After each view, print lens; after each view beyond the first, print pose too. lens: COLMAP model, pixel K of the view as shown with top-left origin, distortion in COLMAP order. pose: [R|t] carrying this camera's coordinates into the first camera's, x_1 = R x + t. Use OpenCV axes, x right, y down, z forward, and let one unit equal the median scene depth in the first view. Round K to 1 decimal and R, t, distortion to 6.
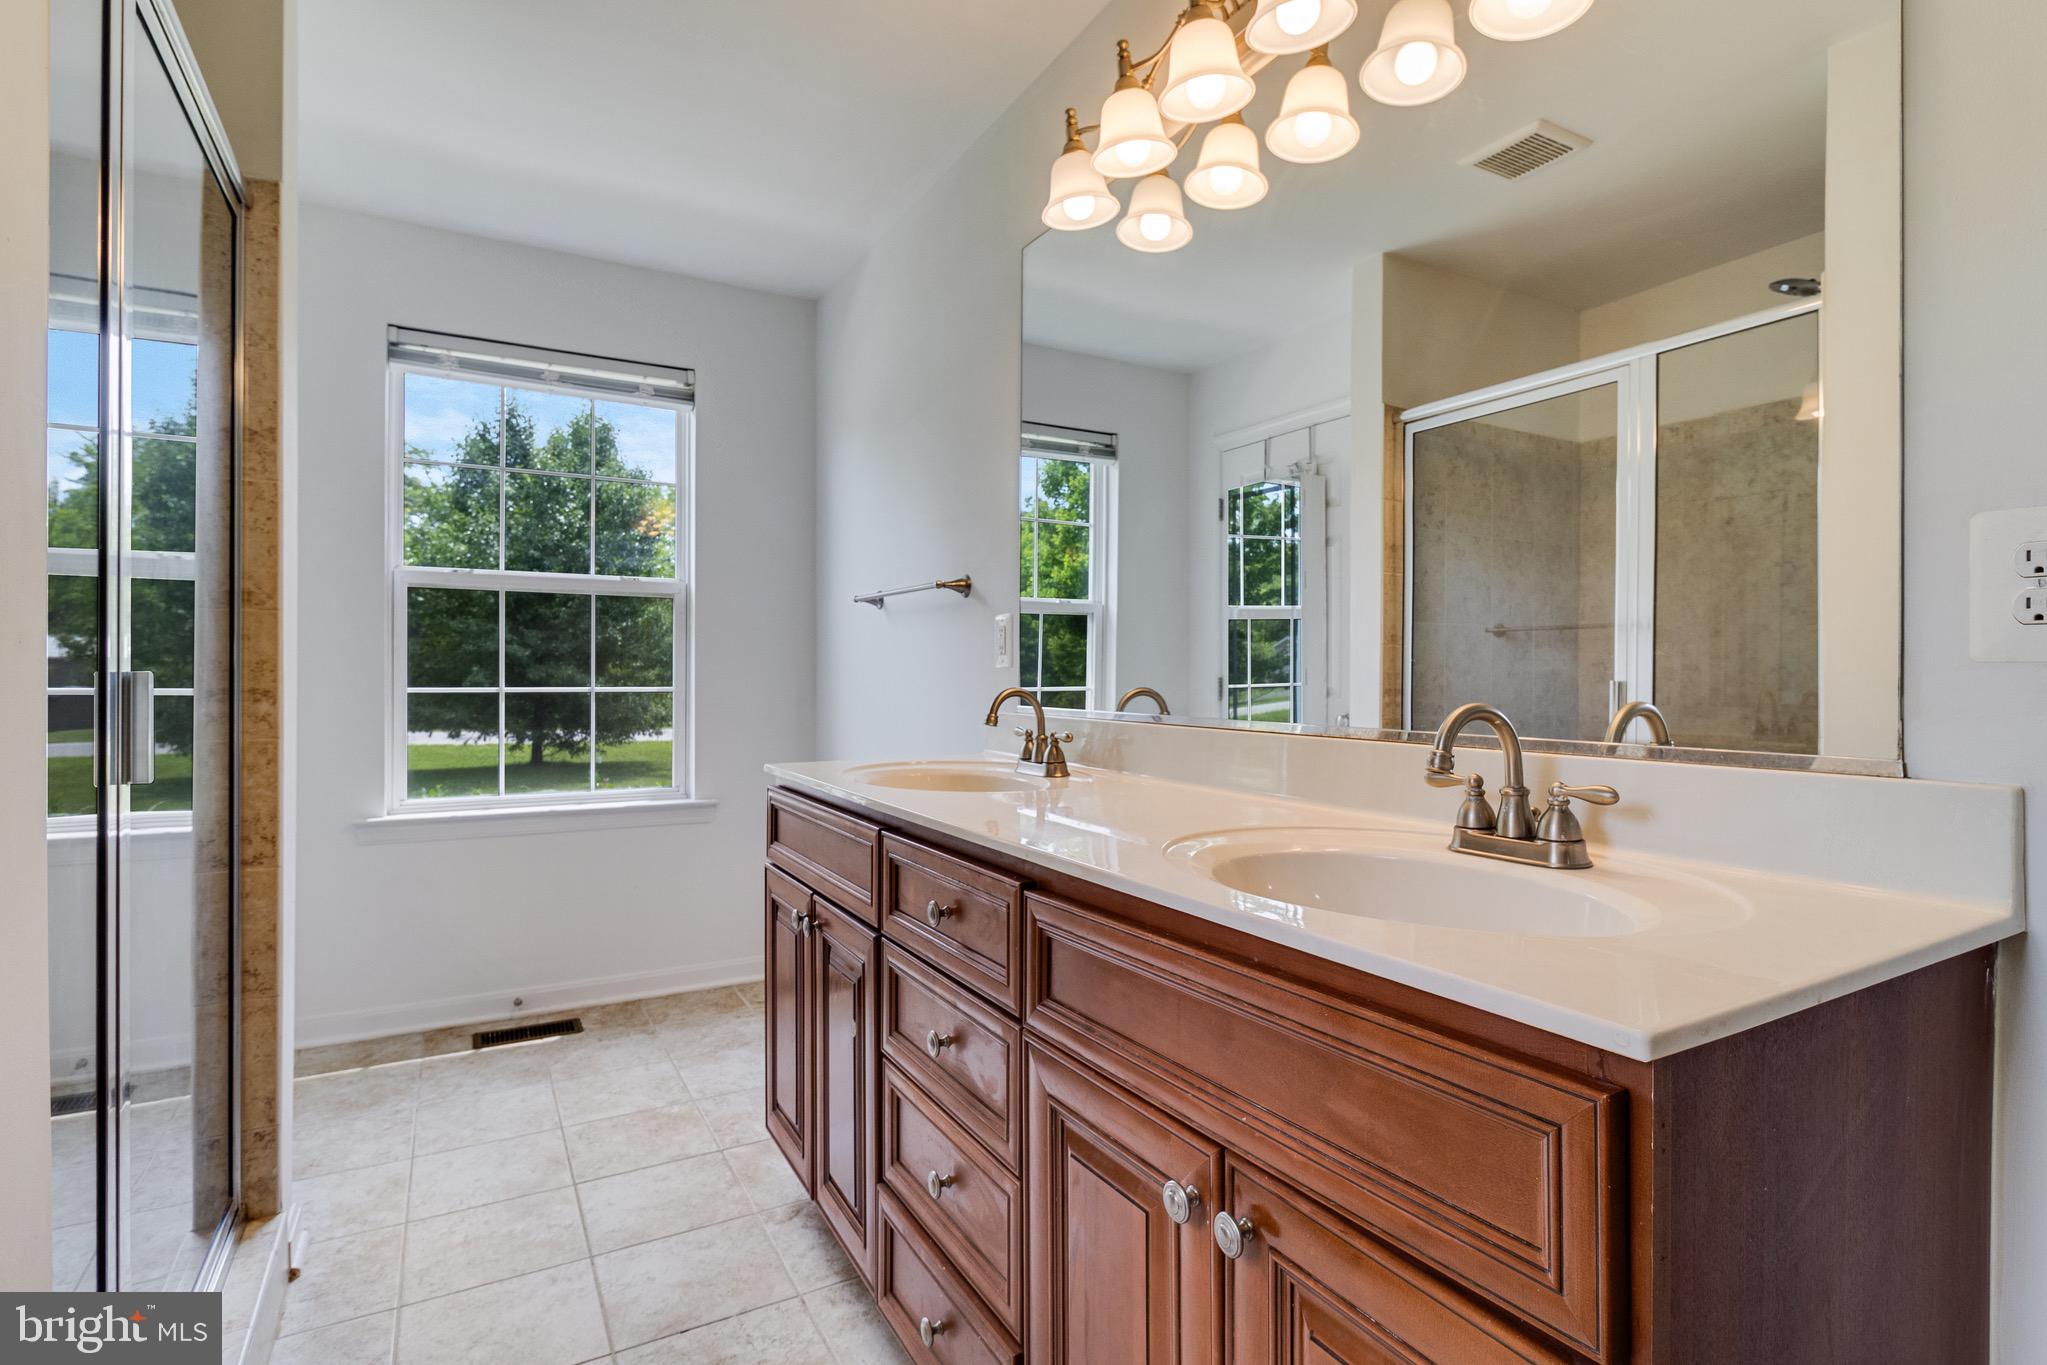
lens RADIAL K [[1011.6, 0, 1030.7], [0, 1011.6, 676.1], [0, 0, 1]] dist [0.004186, -0.001510]
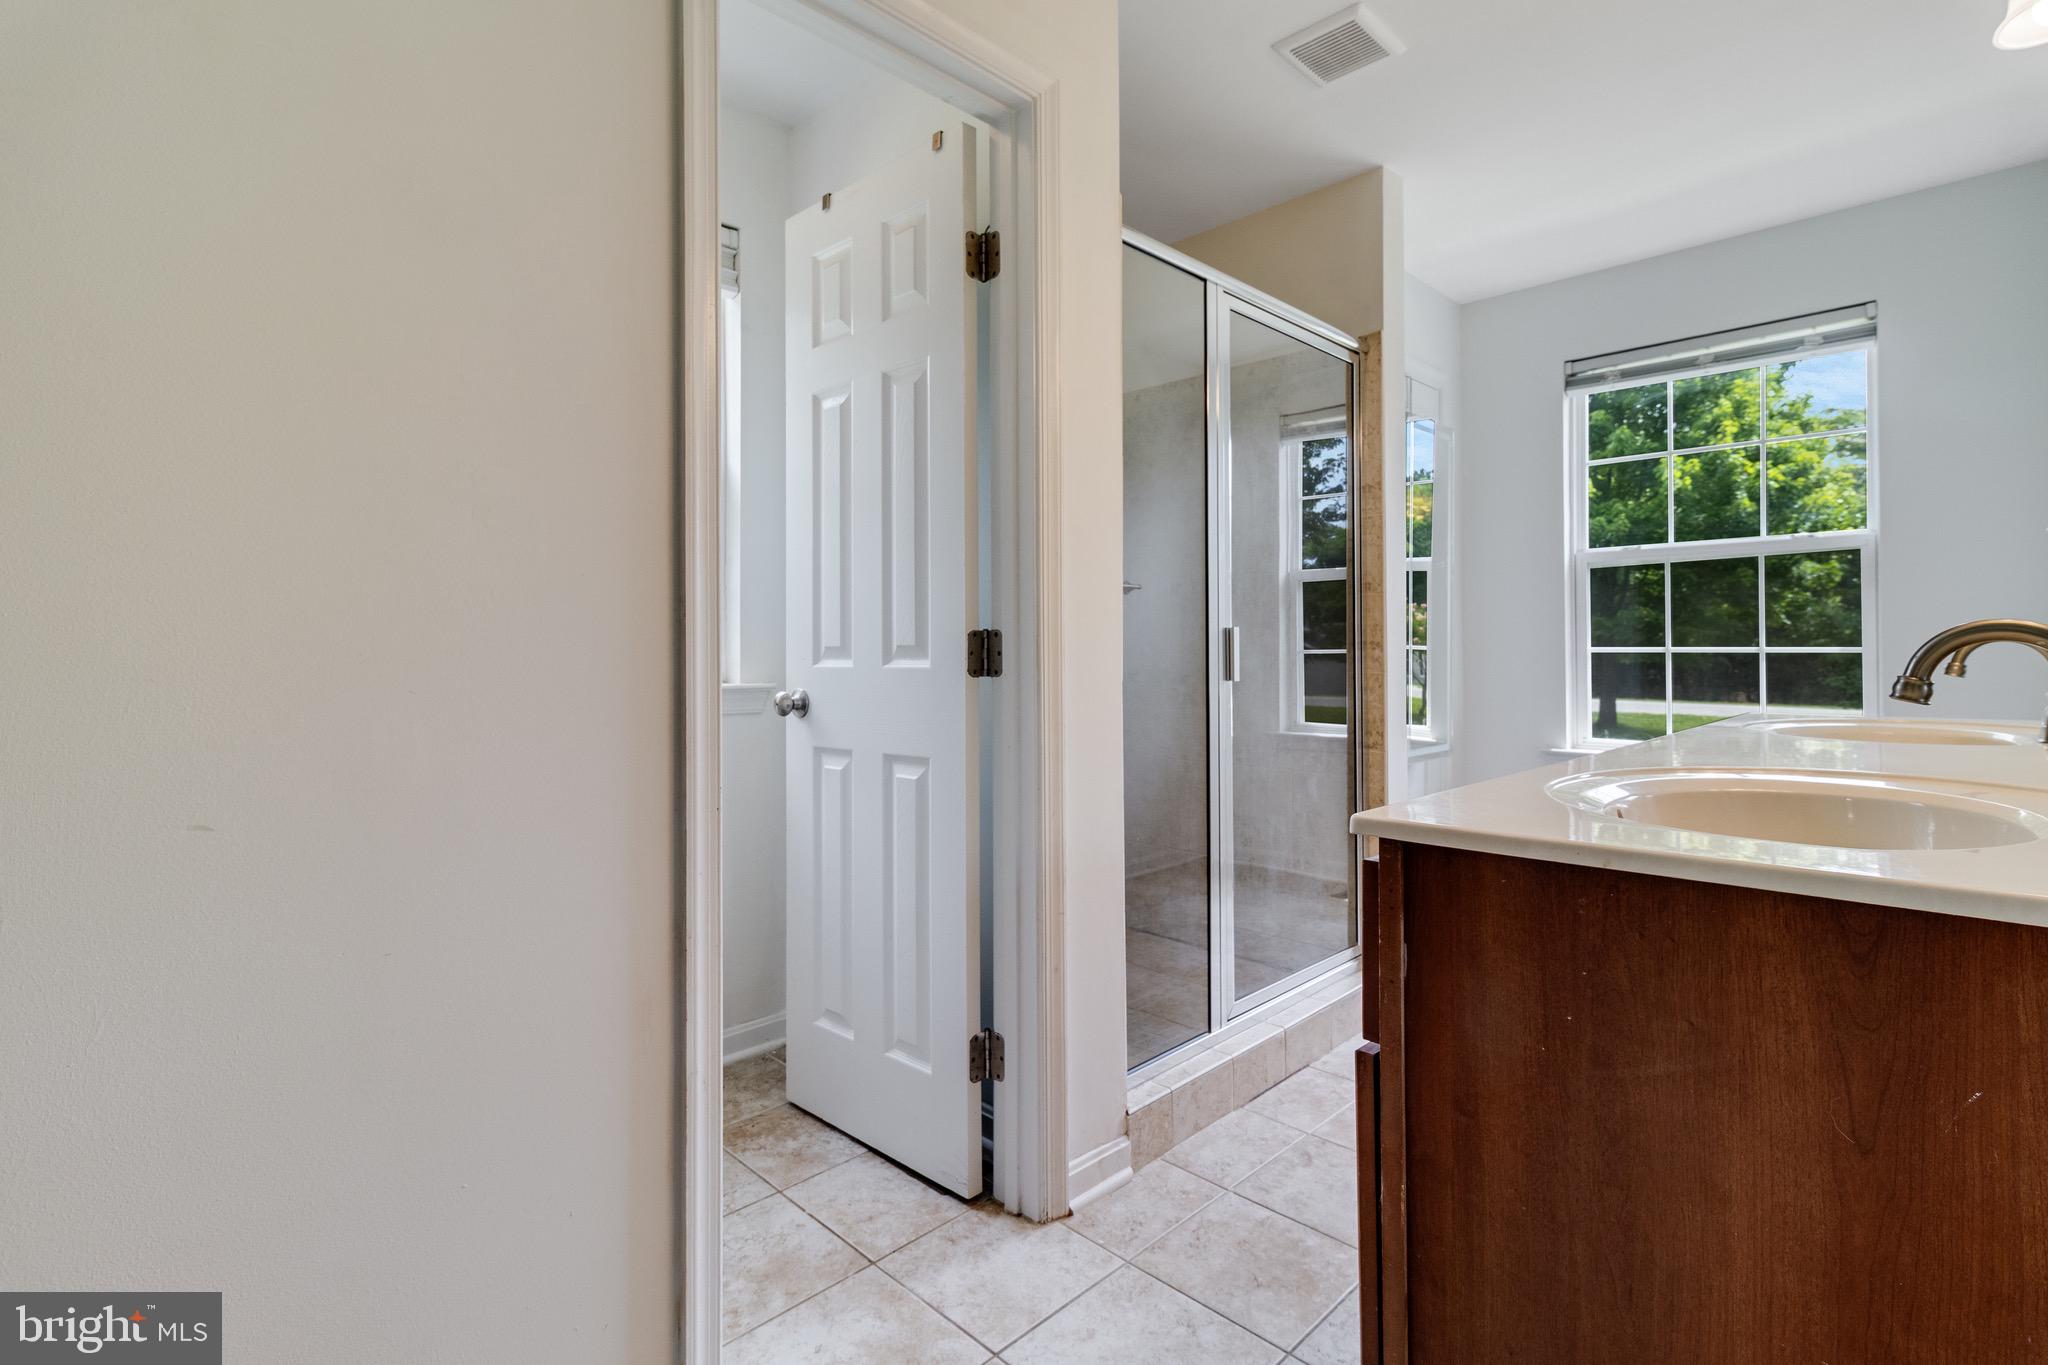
lens RADIAL K [[951.6, 0, 1034.2], [0, 951.6, 659.7], [0, 0, 1]] dist [0.000424, 0.000797]
pose [[0.207637, 0.022422, -0.977949, 0.372300], [-0.002540, 0.999746, 0.022383, 0.004900], [0.978203, -0.002163, 0.207641, 0.079639]]
